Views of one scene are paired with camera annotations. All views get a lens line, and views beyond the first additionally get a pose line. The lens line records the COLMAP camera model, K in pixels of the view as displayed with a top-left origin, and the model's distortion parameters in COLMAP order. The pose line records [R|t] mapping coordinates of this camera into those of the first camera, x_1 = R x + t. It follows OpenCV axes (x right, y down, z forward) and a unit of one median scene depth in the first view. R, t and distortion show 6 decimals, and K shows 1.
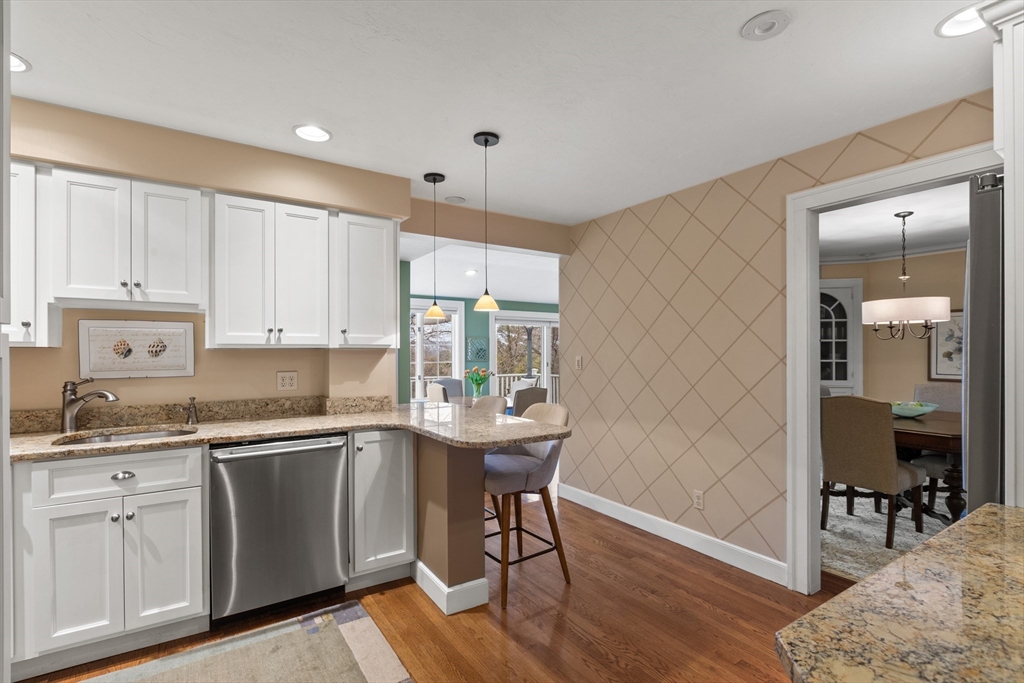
lens RADIAL K [[484.7, 0, 514.0], [0, 484.7, 351.1], [0, 0, 1]] dist [-0.002004, -0.001765]
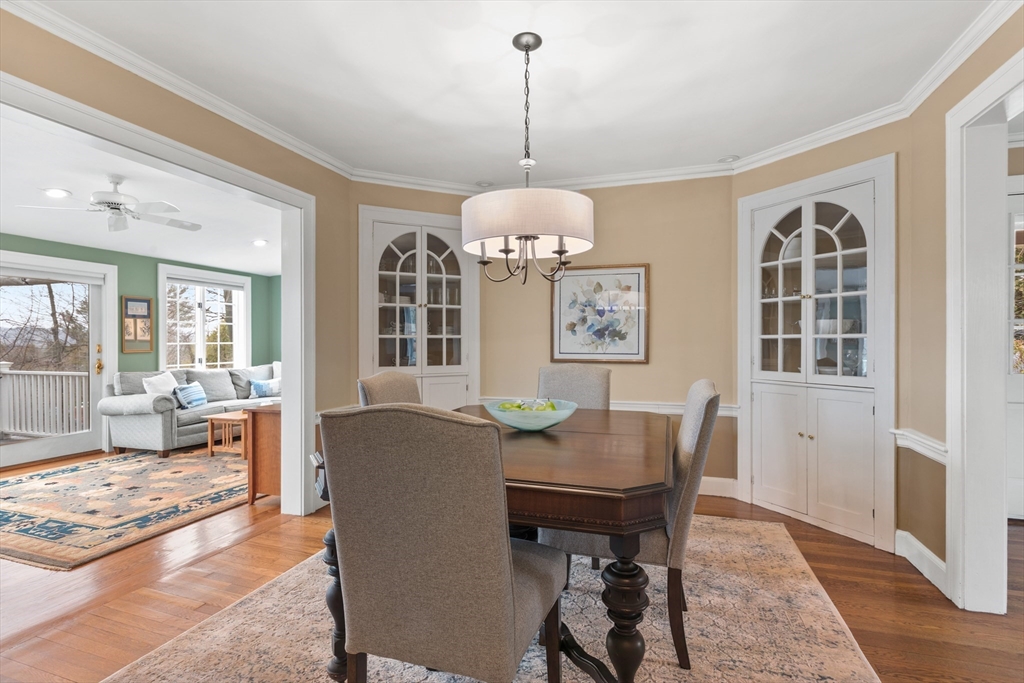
lens RADIAL K [[484.7, 0, 514.8], [0, 484.7, 342.8], [0, 0, 1]] dist [-0.002004, -0.001765]
pose [[0.790047, -0.000500, 0.613047, 0.325691], [-0.000462, 0.999999, 0.001411, 0.027834], [-0.613047, -0.001398, 0.790045, 0.407687]]
